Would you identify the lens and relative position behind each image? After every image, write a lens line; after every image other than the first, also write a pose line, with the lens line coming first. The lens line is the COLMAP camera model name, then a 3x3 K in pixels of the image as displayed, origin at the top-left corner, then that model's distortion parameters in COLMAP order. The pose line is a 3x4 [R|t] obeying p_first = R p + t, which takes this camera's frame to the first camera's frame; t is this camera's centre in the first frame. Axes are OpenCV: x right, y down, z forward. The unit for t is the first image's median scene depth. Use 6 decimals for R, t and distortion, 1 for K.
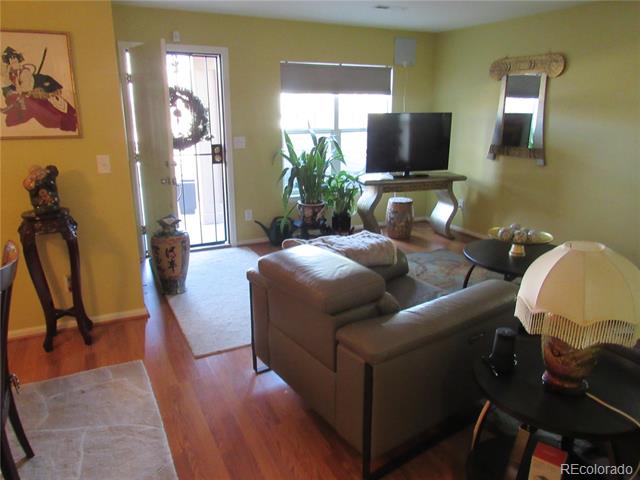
lens RADIAL K [[469.6, 0, 320.0], [0, 469.6, 240.0], [0, 0, 1]] dist [-0.007195, -0.000634]
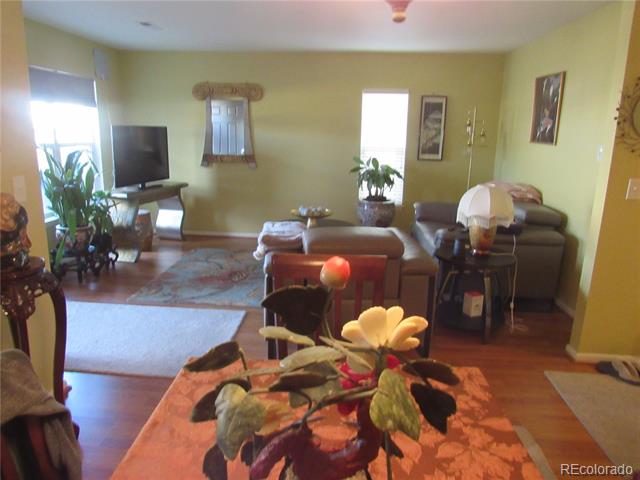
lens RADIAL K [[469.6, 0, 320.0], [0, 469.6, 240.0], [0, 0, 1]] dist [-0.007195, -0.000634]
pose [[0.493816, -0.188141, 0.848969, -0.519189], [0.217198, 0.972054, 0.089082, -0.033636], [-0.842004, 0.140404, 0.520880, 0.162479]]
